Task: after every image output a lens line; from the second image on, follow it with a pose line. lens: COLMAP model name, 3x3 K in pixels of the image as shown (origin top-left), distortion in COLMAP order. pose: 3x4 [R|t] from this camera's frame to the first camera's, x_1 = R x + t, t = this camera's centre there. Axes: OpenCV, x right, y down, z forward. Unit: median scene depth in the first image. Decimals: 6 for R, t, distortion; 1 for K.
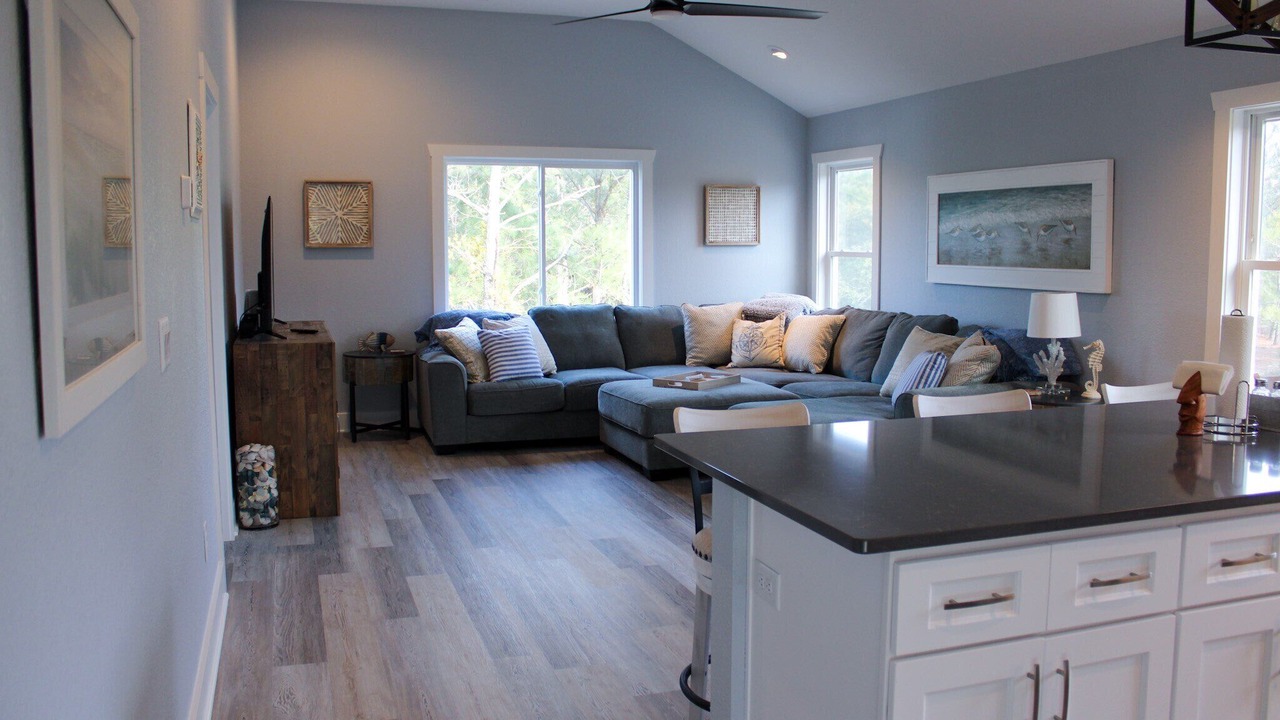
lens RADIAL K [[1063.0, 0, 640.0], [0, 1063.0, 360.0], [0, 0, 1]] dist [-0.156786, 0.137350]
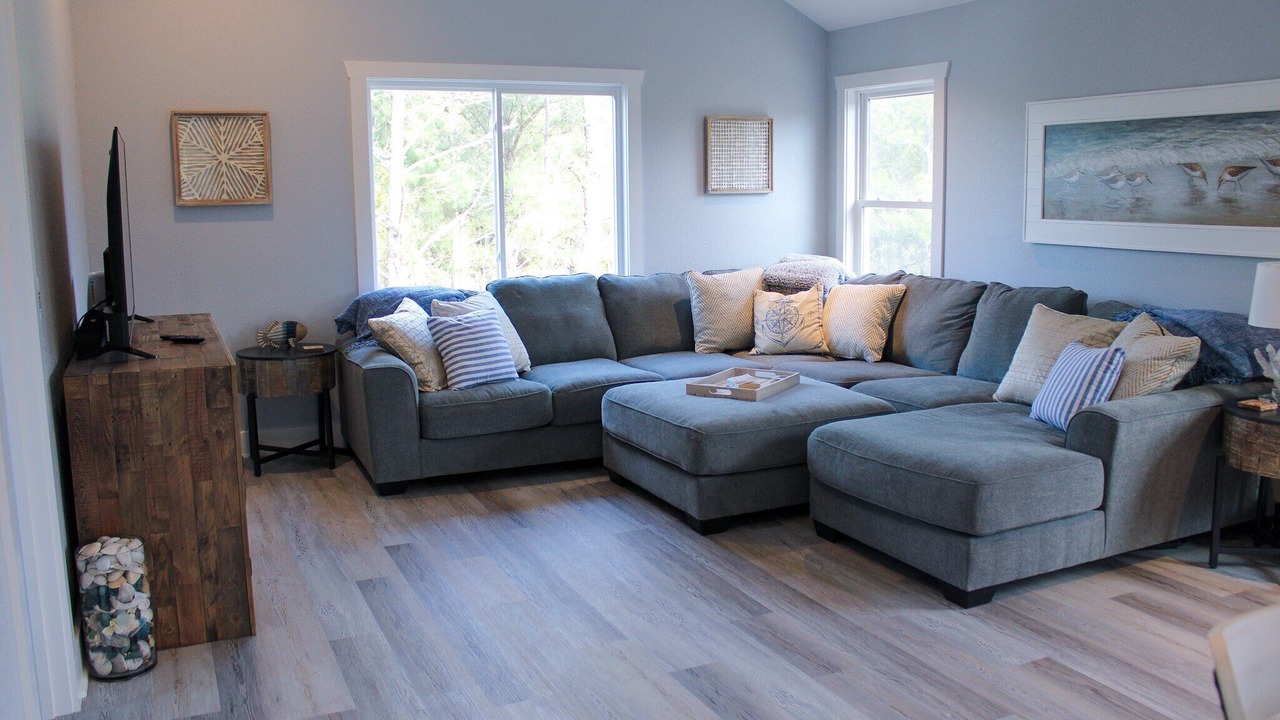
lens RADIAL K [[1063.0, 0, 640.0], [0, 1063.0, 360.0], [0, 0, 1]] dist [-0.156786, 0.137350]
pose [[0.993566, -0.028162, 0.109698, -0.098736], [0.022439, 0.998339, 0.053057, -0.037906], [-0.111010, -0.050254, 0.992548, 0.298137]]
